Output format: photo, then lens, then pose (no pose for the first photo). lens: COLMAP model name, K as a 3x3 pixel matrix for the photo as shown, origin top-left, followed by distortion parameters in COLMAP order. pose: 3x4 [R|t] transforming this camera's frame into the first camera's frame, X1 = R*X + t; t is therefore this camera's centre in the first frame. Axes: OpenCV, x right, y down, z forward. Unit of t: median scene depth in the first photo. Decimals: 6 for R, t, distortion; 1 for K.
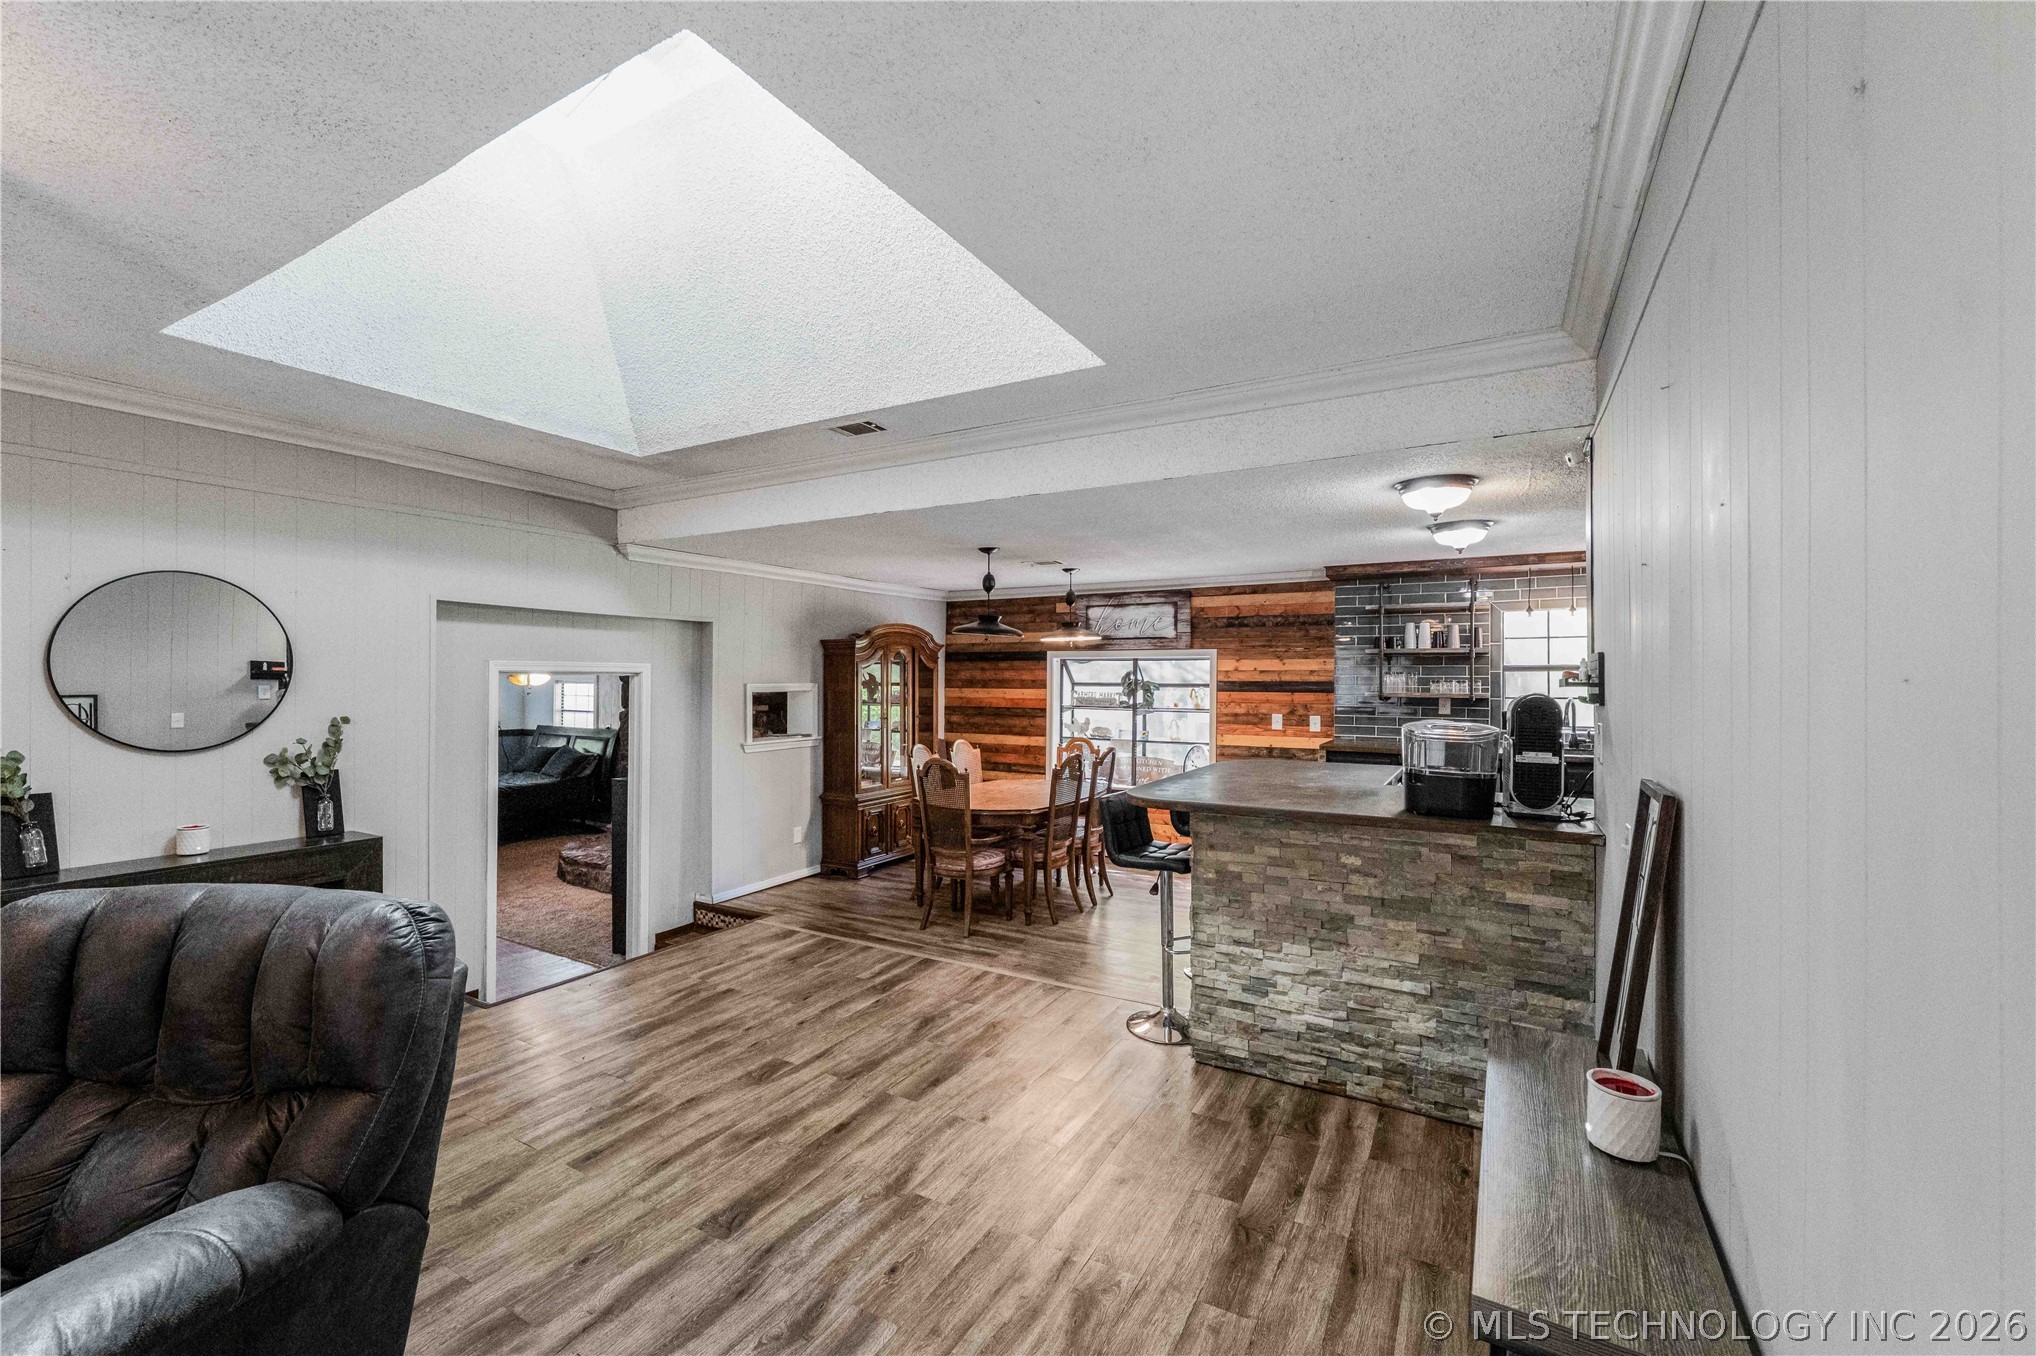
lens RADIAL K [[843.0, 0, 1006.2], [0, 843.0, 677.1], [0, 0, 1]] dist [-0.004181, -0.000028]
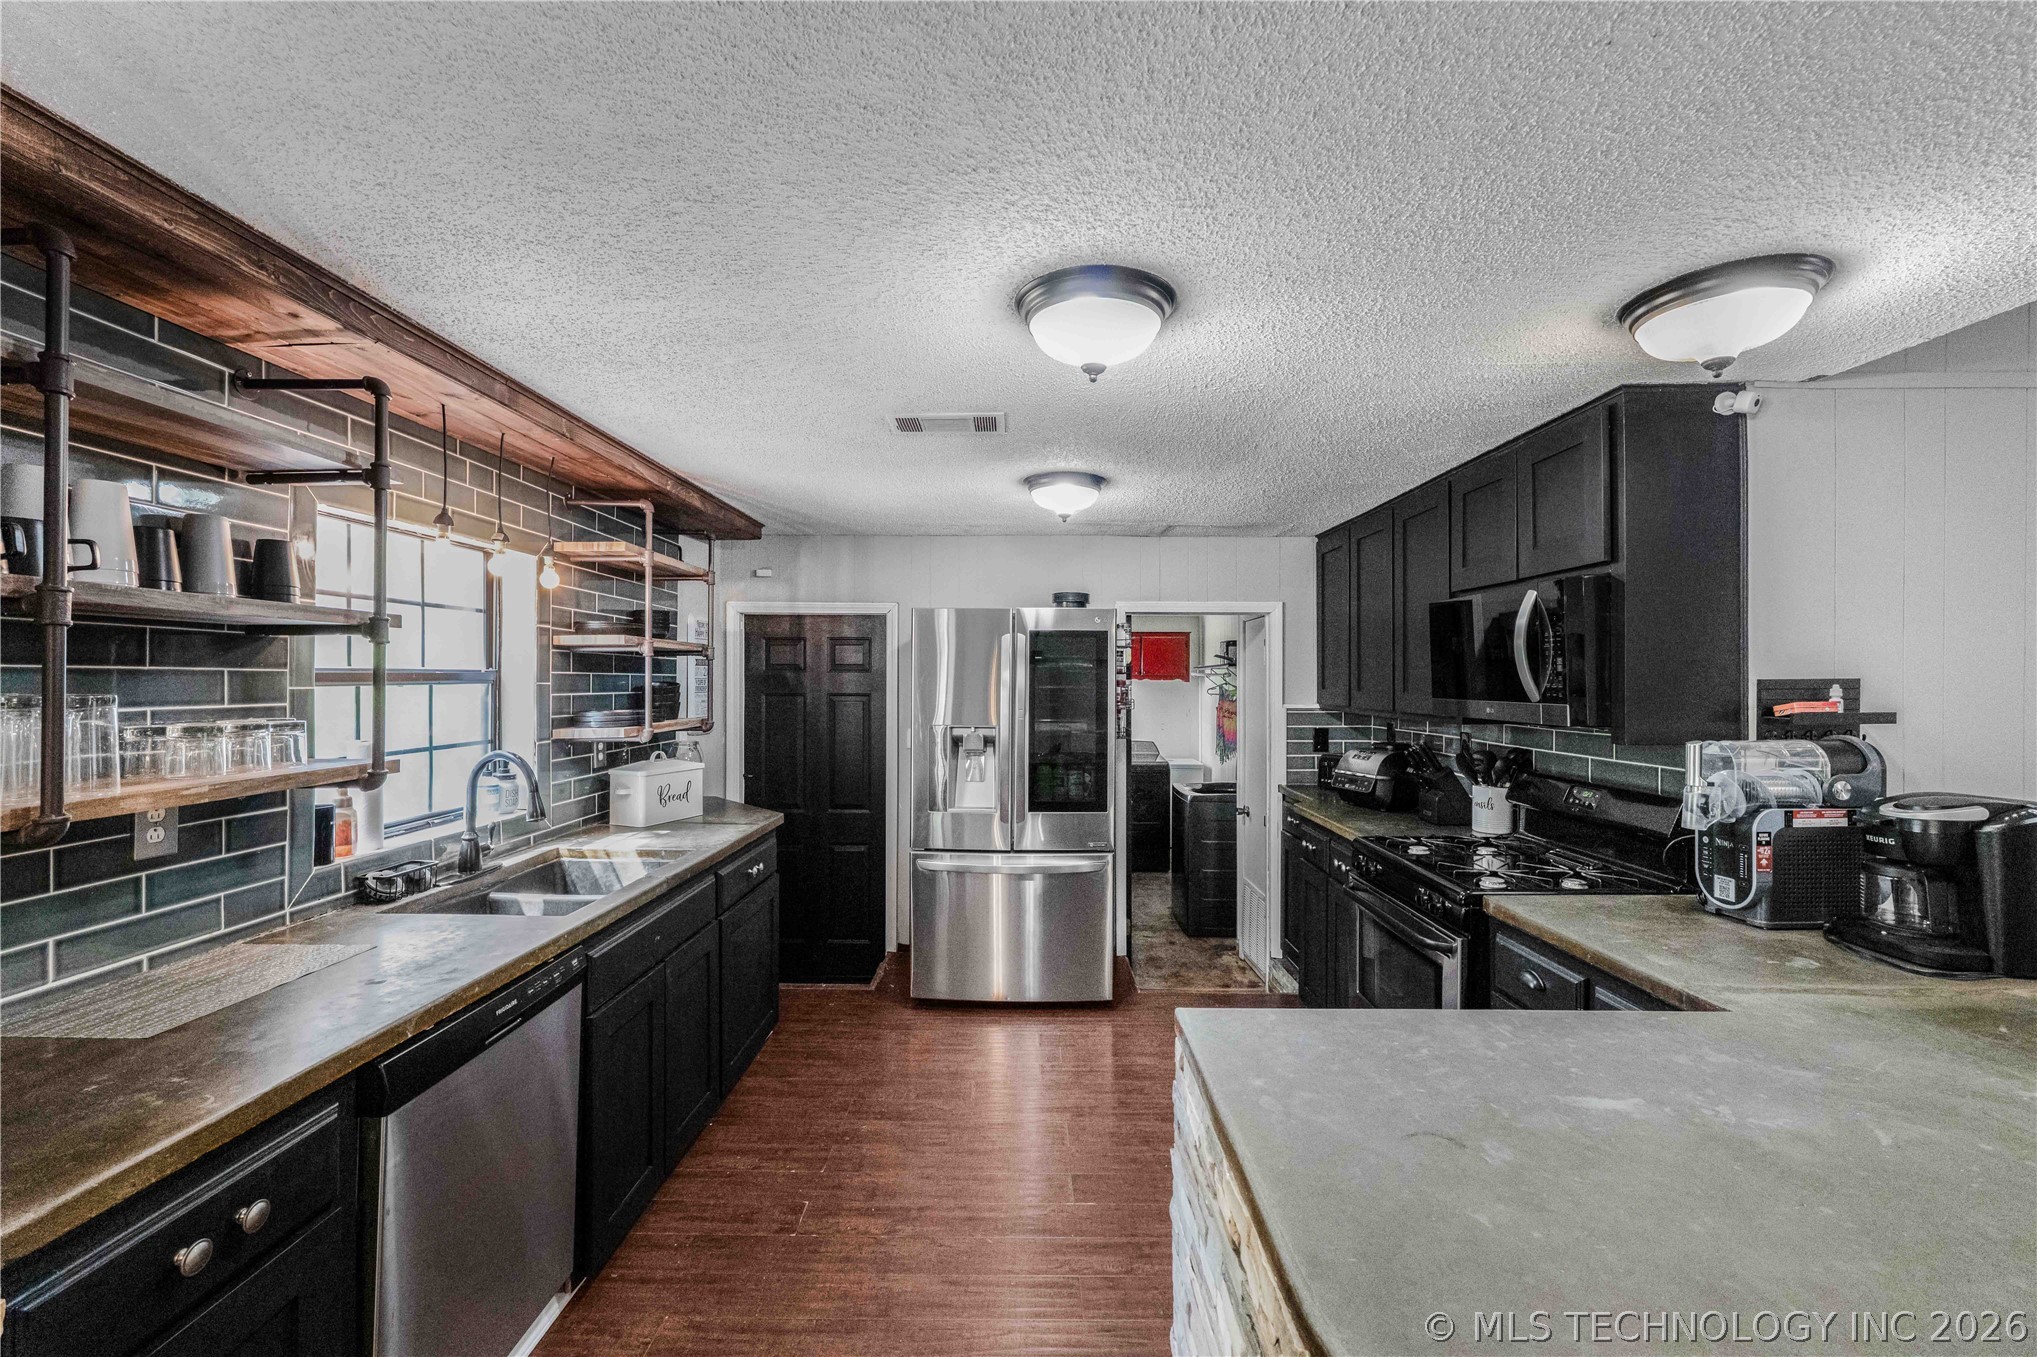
lens RADIAL K [[830.5, 0, 1017.6], [0, 830.5, 679.0], [0, 0, 1]] dist [-0.003361, 0.000311]
pose [[-0.493795, -0.003985, 0.869569, 0.154446], [-0.004287, 0.999989, 0.002148, -0.010411], [-0.869568, -0.002667, -0.493807, 0.804524]]
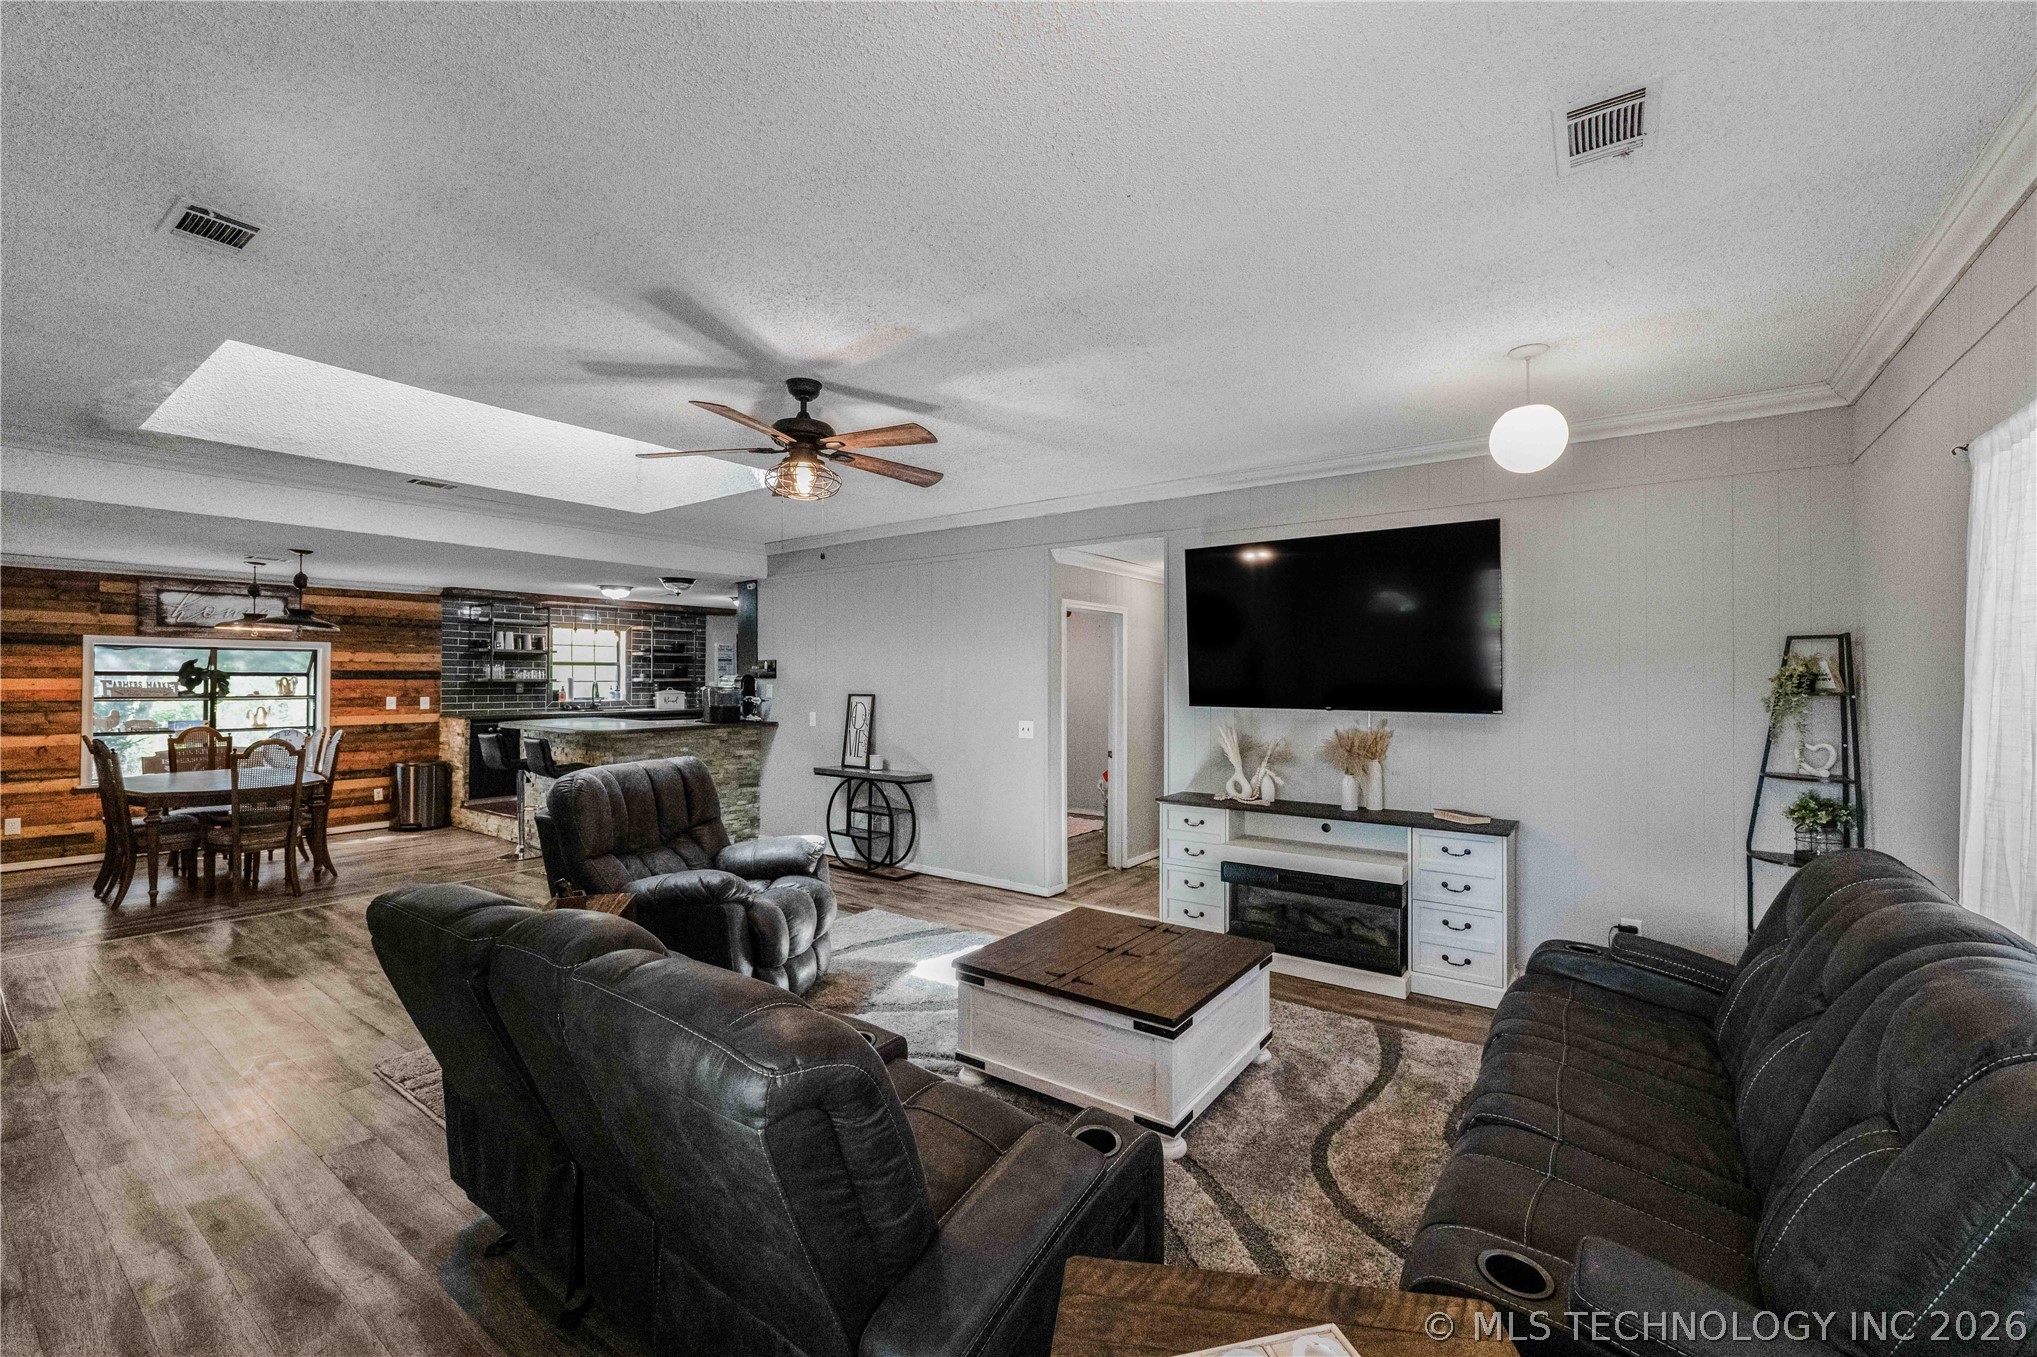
lens RADIAL K [[835.6, 0, 1012.1], [0, 835.6, 671.3], [0, 0, 1]] dist [-0.005419, 0.000136]
pose [[0.112470, 0.005163, 0.993642, -0.793563], [-0.003664, 0.999982, -0.004782, 0.008303], [-0.993648, -0.003103, 0.112486, -0.053237]]
